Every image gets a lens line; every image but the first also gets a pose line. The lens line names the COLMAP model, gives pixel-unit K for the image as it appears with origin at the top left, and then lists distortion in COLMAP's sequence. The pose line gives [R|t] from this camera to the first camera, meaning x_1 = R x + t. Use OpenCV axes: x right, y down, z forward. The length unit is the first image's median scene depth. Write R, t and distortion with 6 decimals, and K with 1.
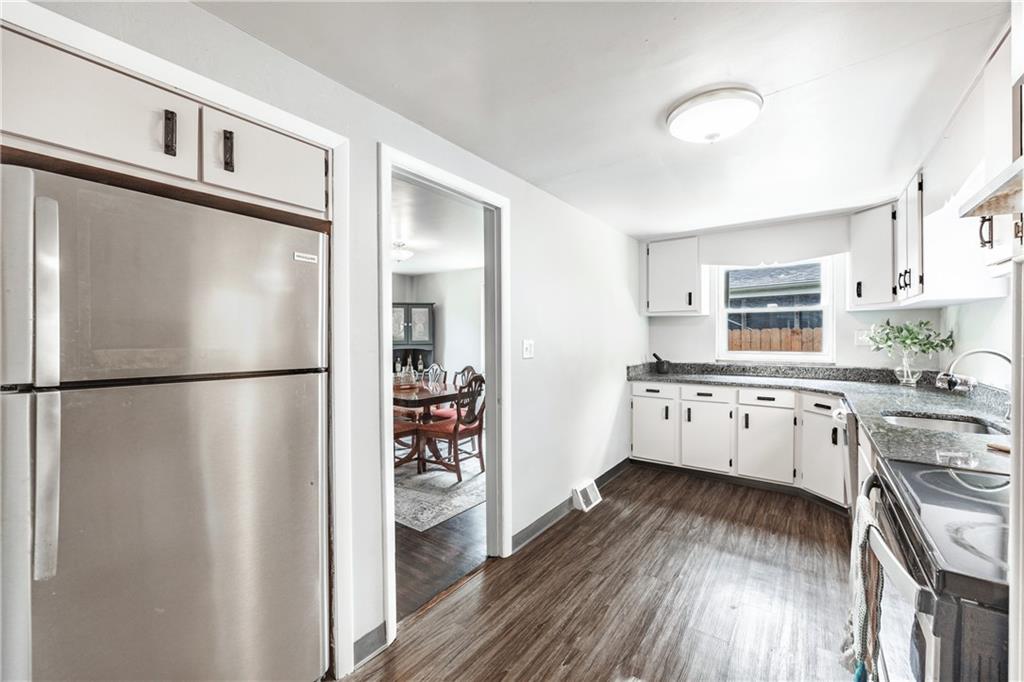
lens RADIAL K [[412.0, 0, 513.4], [0, 412.0, 339.5], [0, 0, 1]] dist [0.000788, 0.000129]
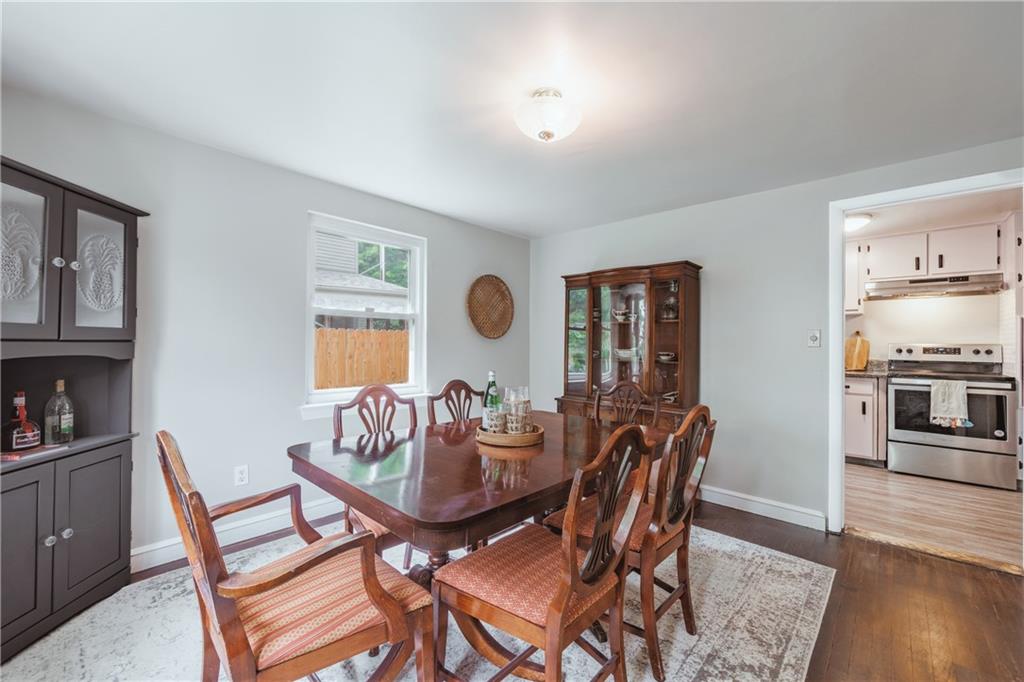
lens RADIAL K [[412.0, 0, 512.6], [0, 412.0, 340.0], [0, 0, 1]] dist [0.000788, 0.000129]
pose [[0.111276, 0.004654, 0.993779, -0.612812], [-0.001118, 0.999989, -0.004558, 0.015741], [-0.993789, -0.000603, 0.111280, 0.865696]]
